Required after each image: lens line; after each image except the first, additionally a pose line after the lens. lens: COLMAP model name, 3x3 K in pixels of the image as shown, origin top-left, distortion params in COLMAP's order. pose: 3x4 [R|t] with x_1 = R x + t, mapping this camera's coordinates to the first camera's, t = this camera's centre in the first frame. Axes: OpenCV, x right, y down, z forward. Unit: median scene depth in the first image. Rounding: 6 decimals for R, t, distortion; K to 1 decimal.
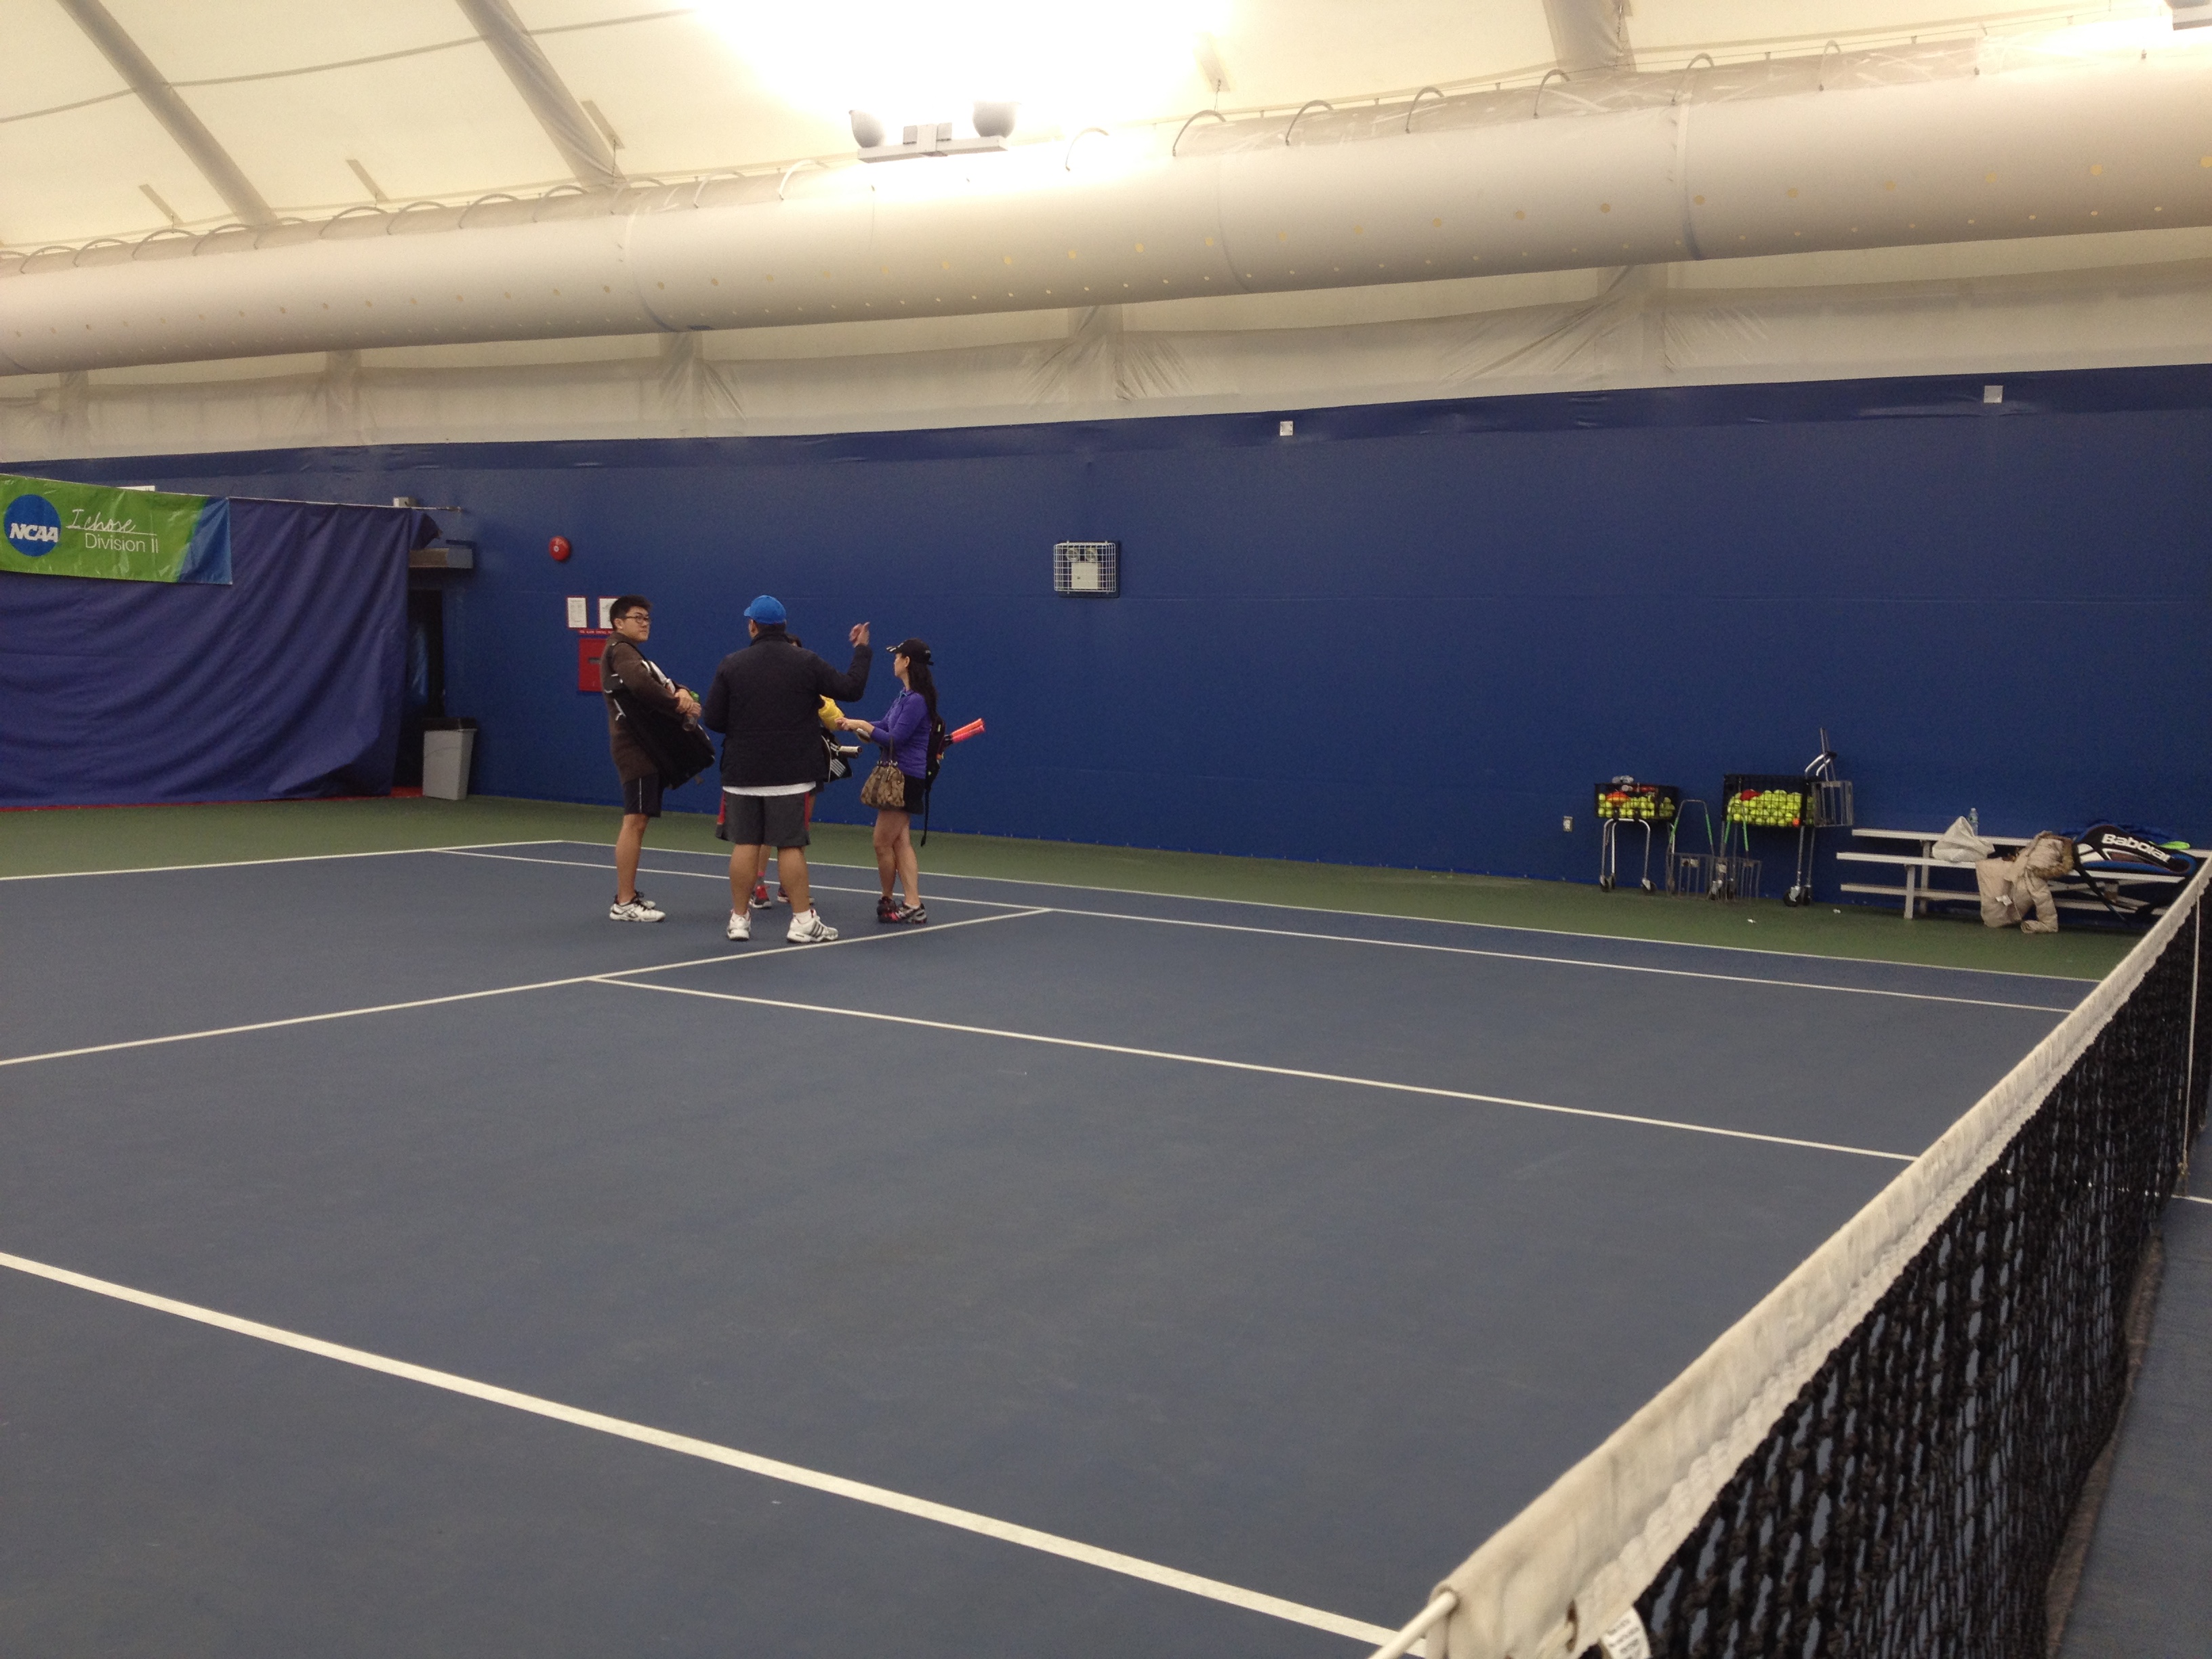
lens RADIAL K [[2114.8, 0, 1074.0], [0, 2114.8, 812.4], [0, 0, 1]] dist [0.194368, -0.378550]
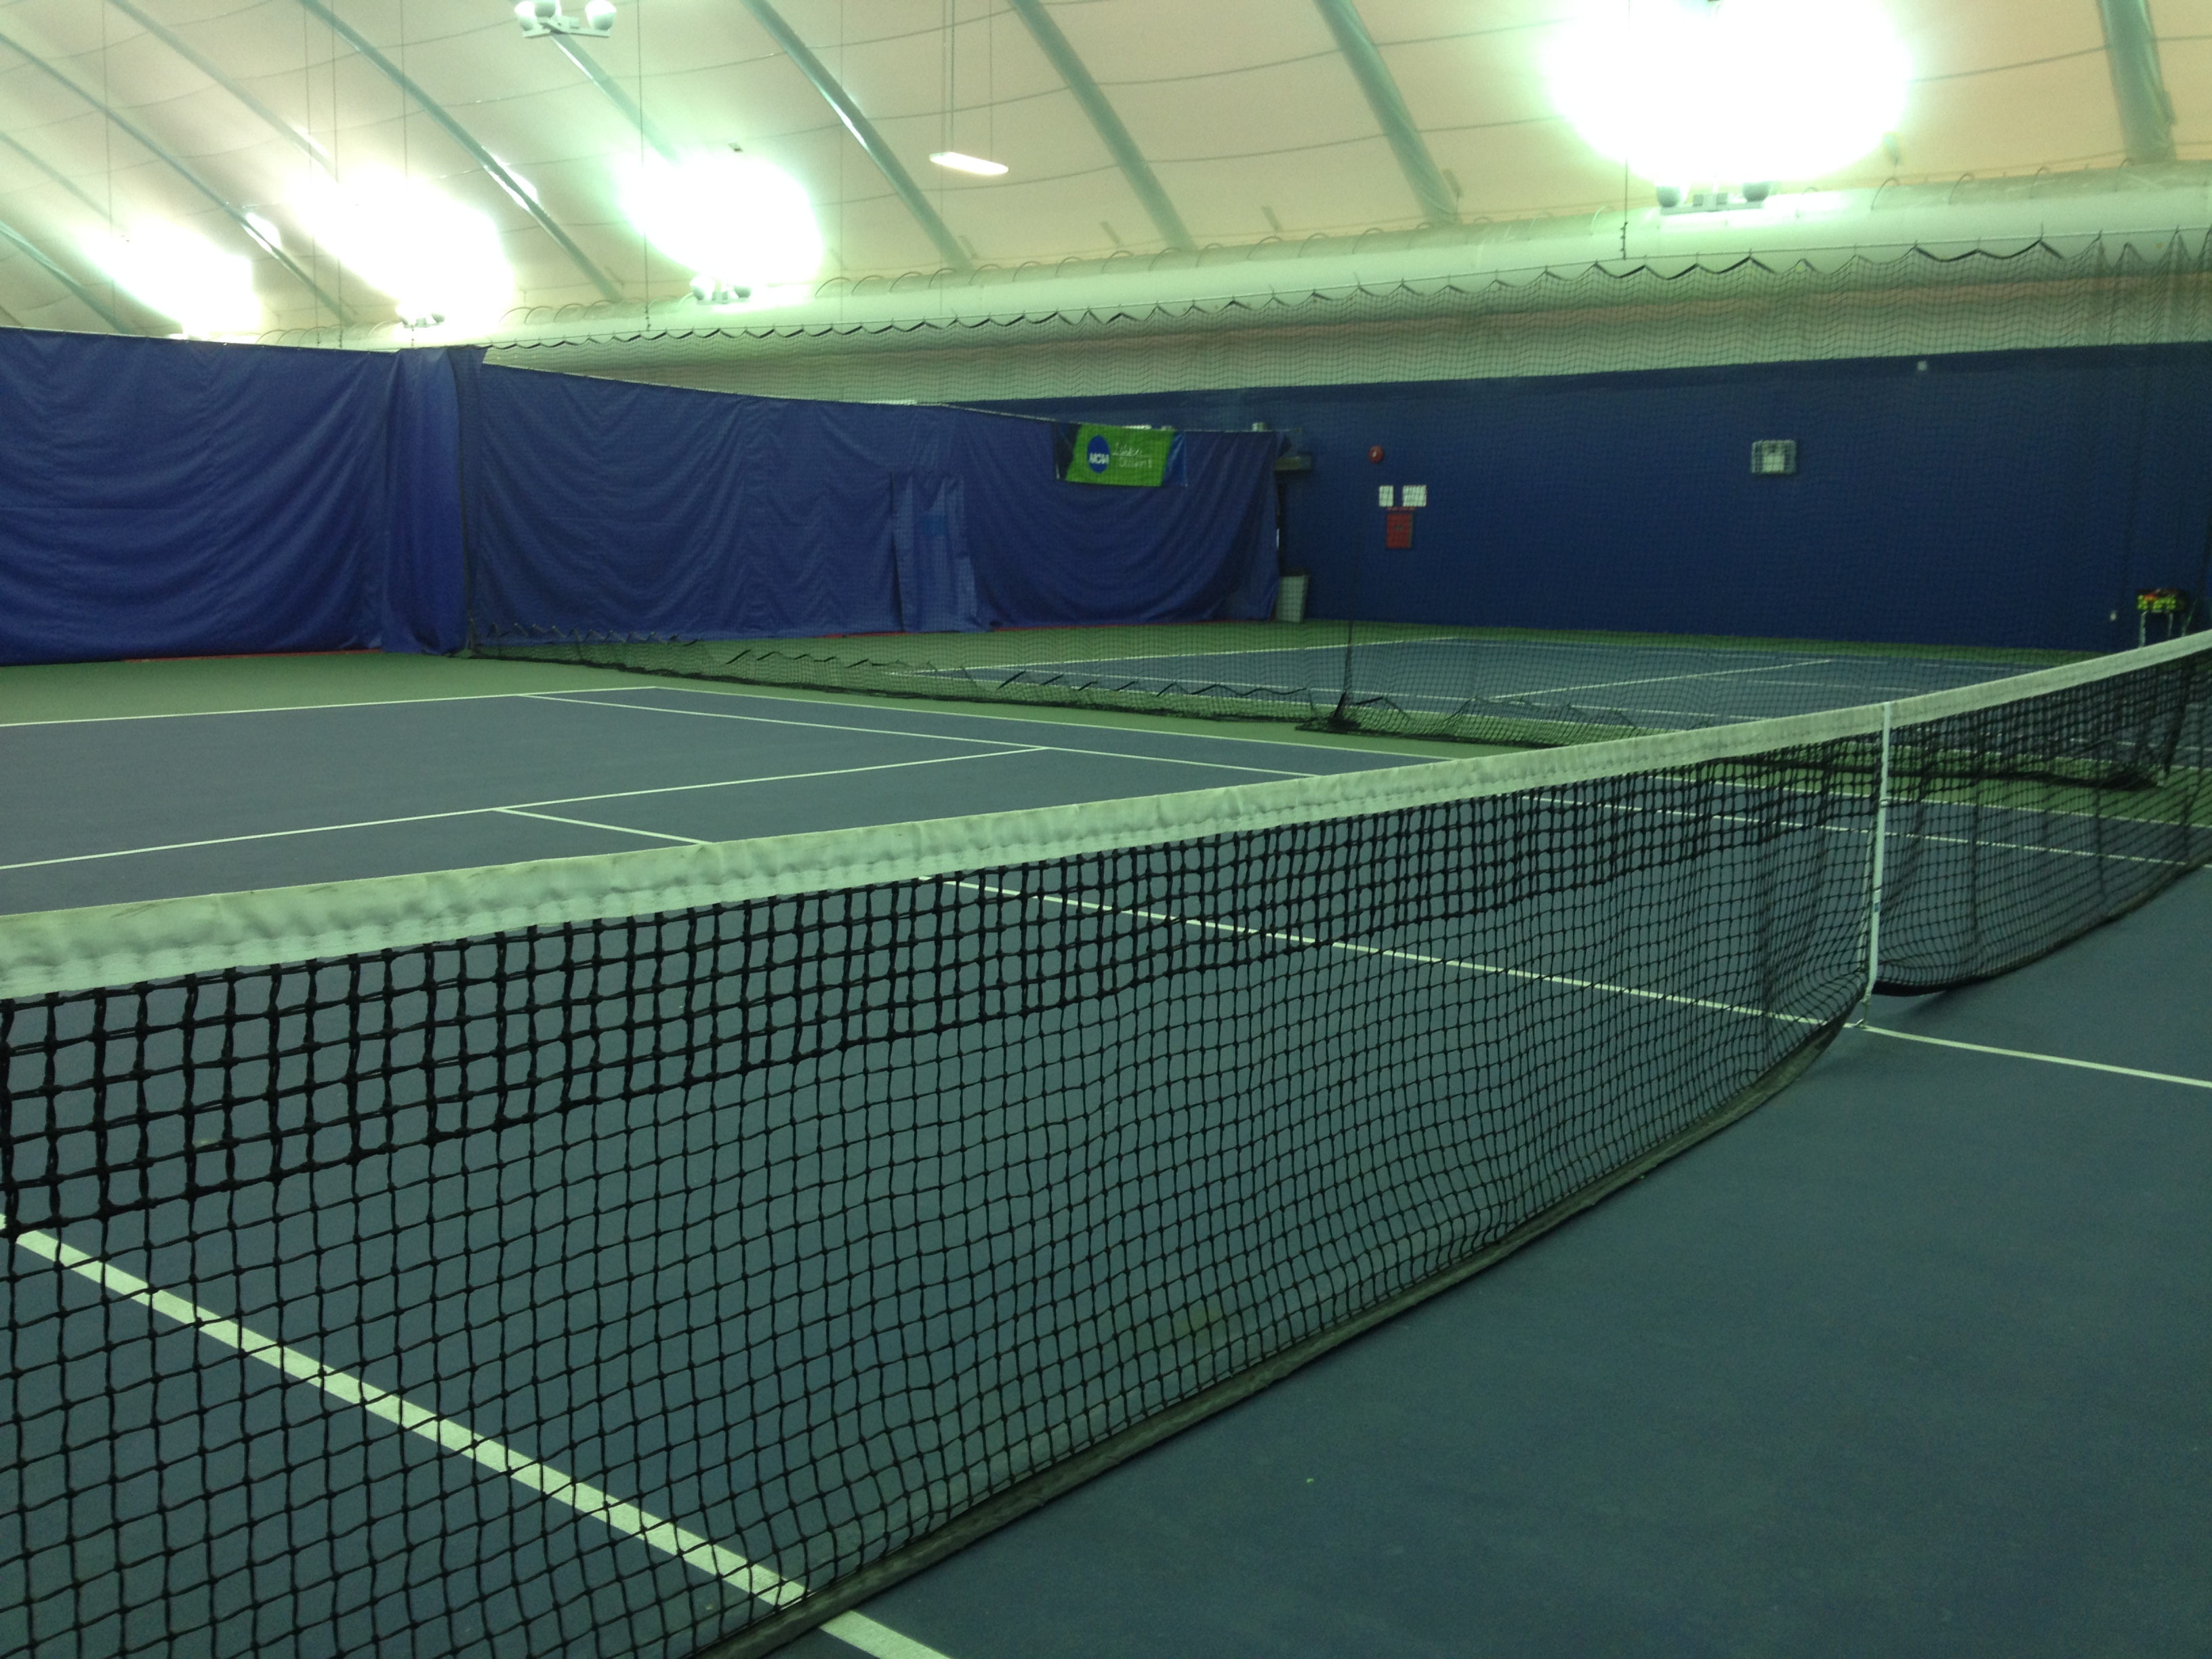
lens RADIAL K [[2114.8, 0, 1074.0], [0, 2114.8, 812.4], [0, 0, 1]] dist [0.194368, -0.378550]
pose [[0.990088, -0.001018, -0.140443, -0.168787], [0.010336, 0.997790, 0.065631, 0.020731], [0.140066, -0.066432, 0.987911, -0.385272]]
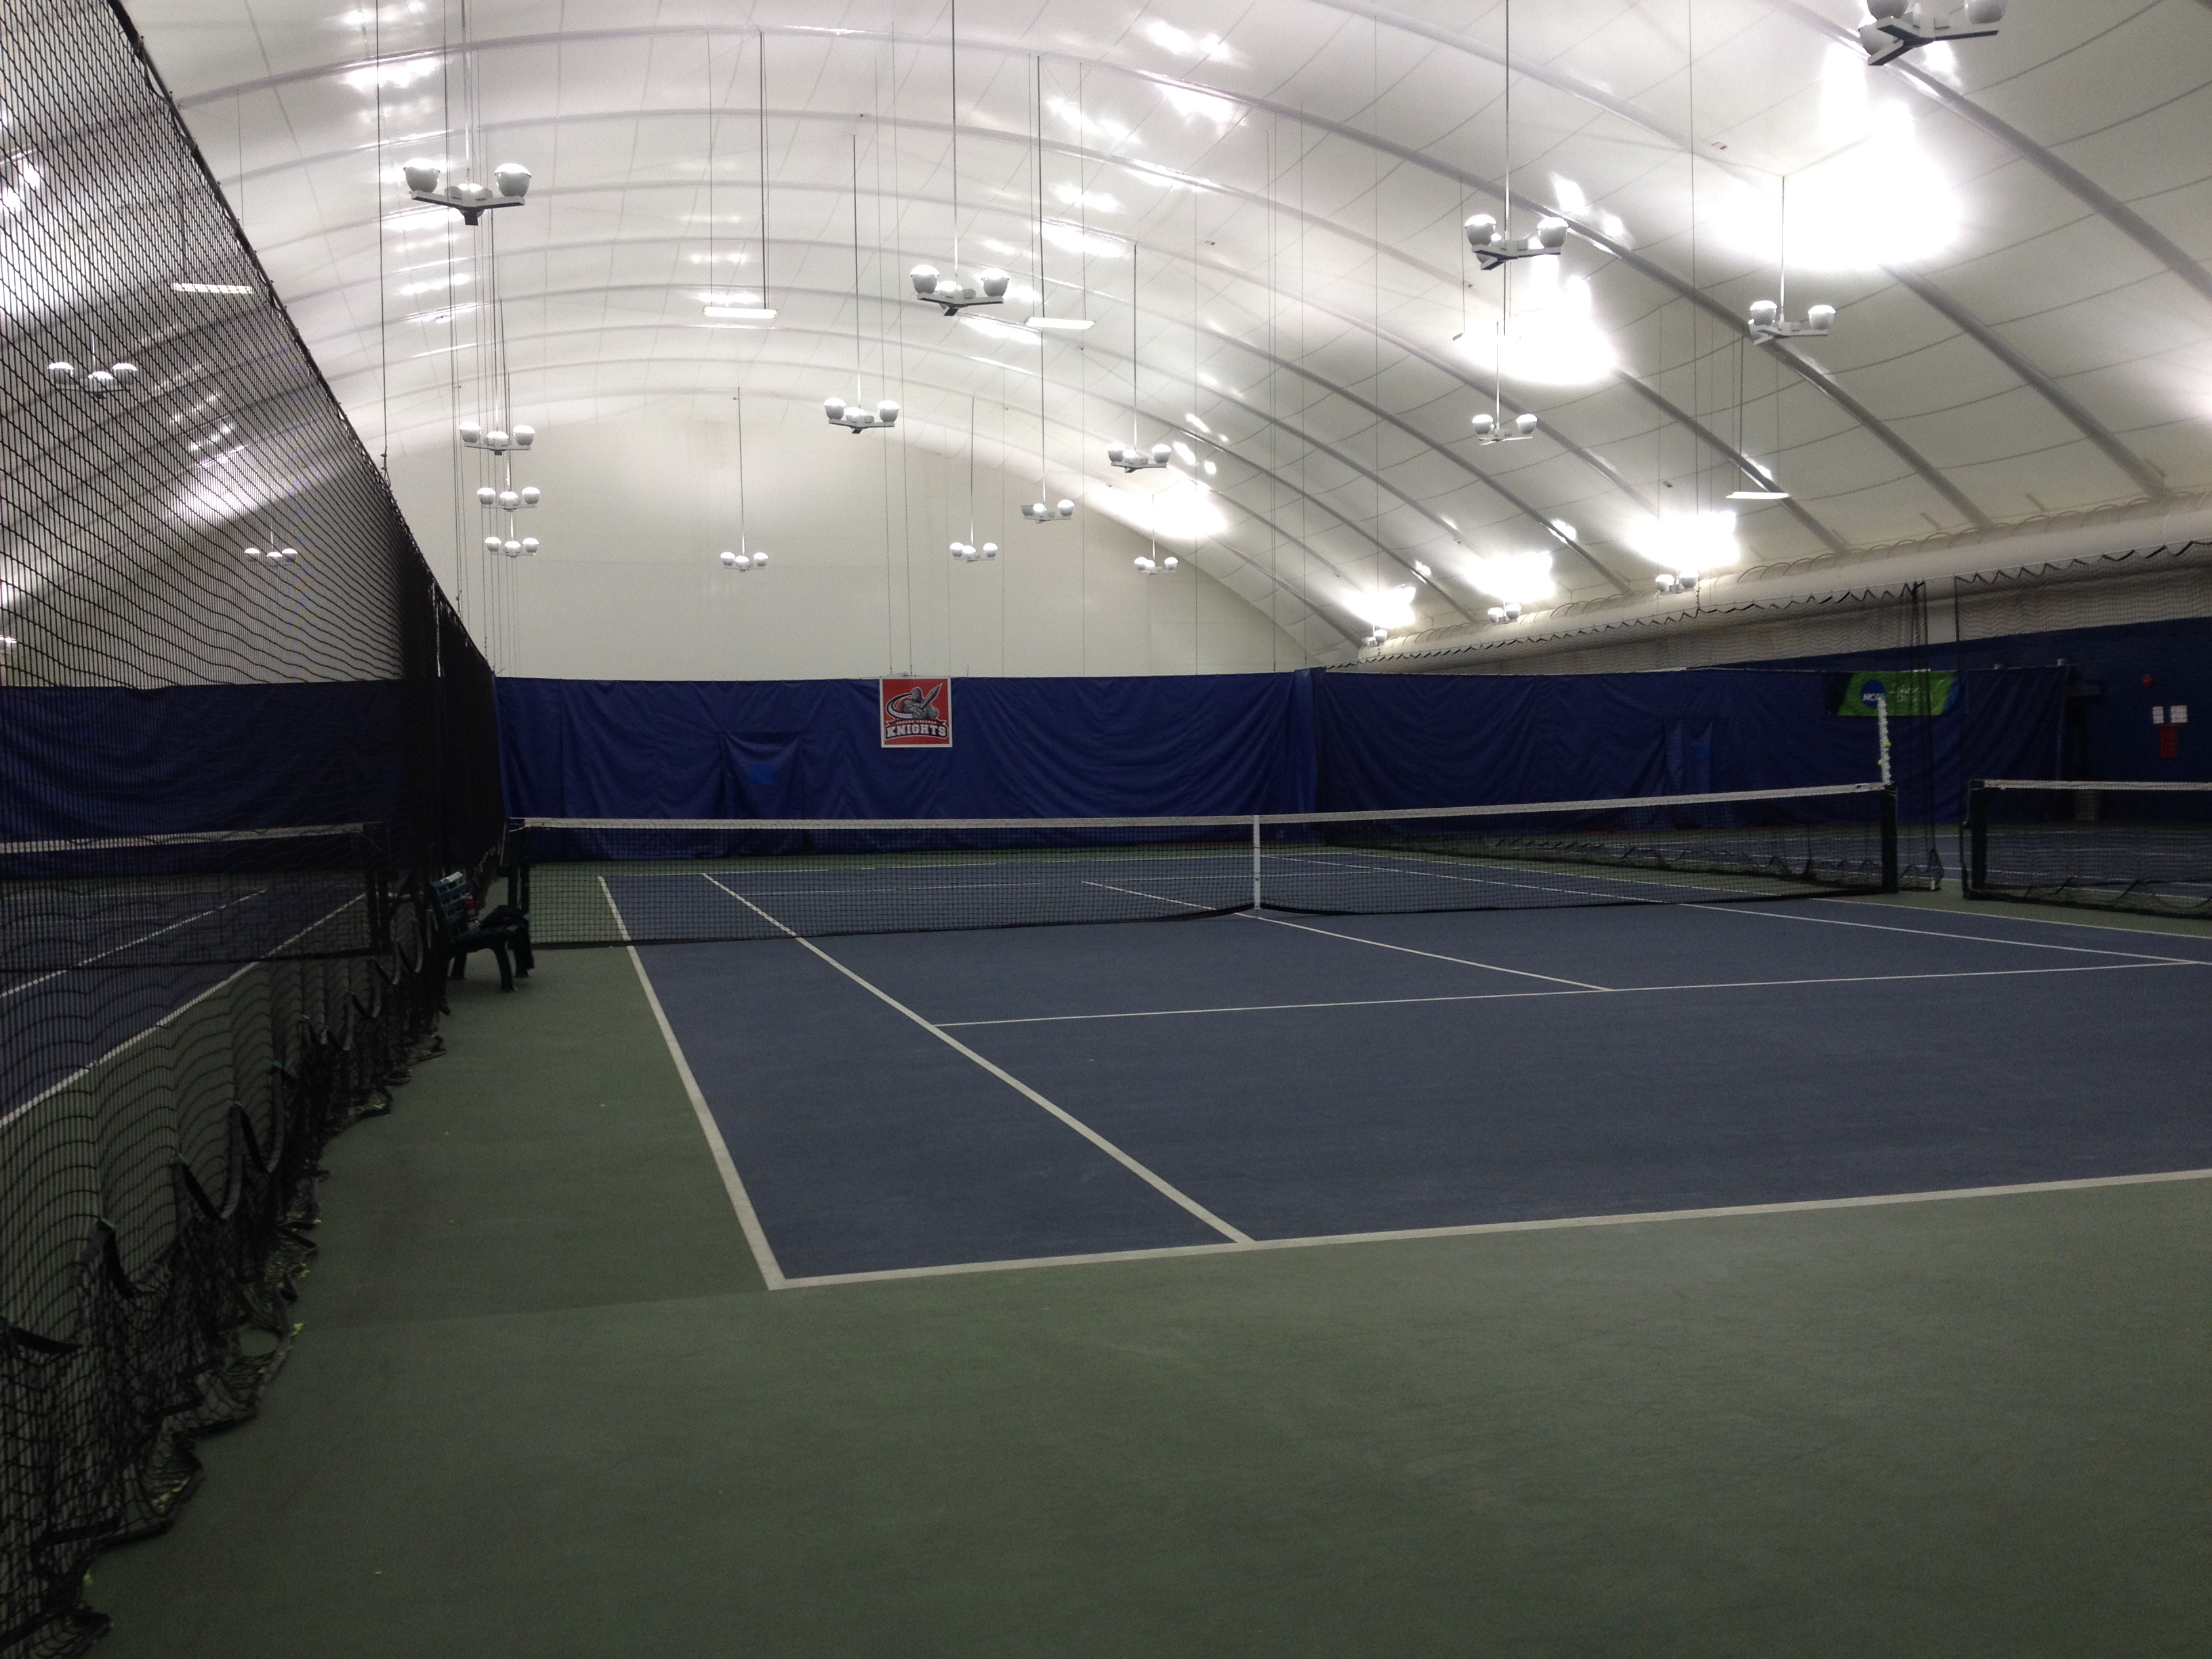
lens RADIAL K [[2114.8, 0, 1074.0], [0, 2114.8, 812.4], [0, 0, 1]] dist [0.194368, -0.378550]
pose [[0.711183, -0.032289, -0.702265, 0.281965], [-0.001274, 0.998884, -0.047217, 0.053883], [0.703006, 0.034474, 0.710348, -0.665321]]
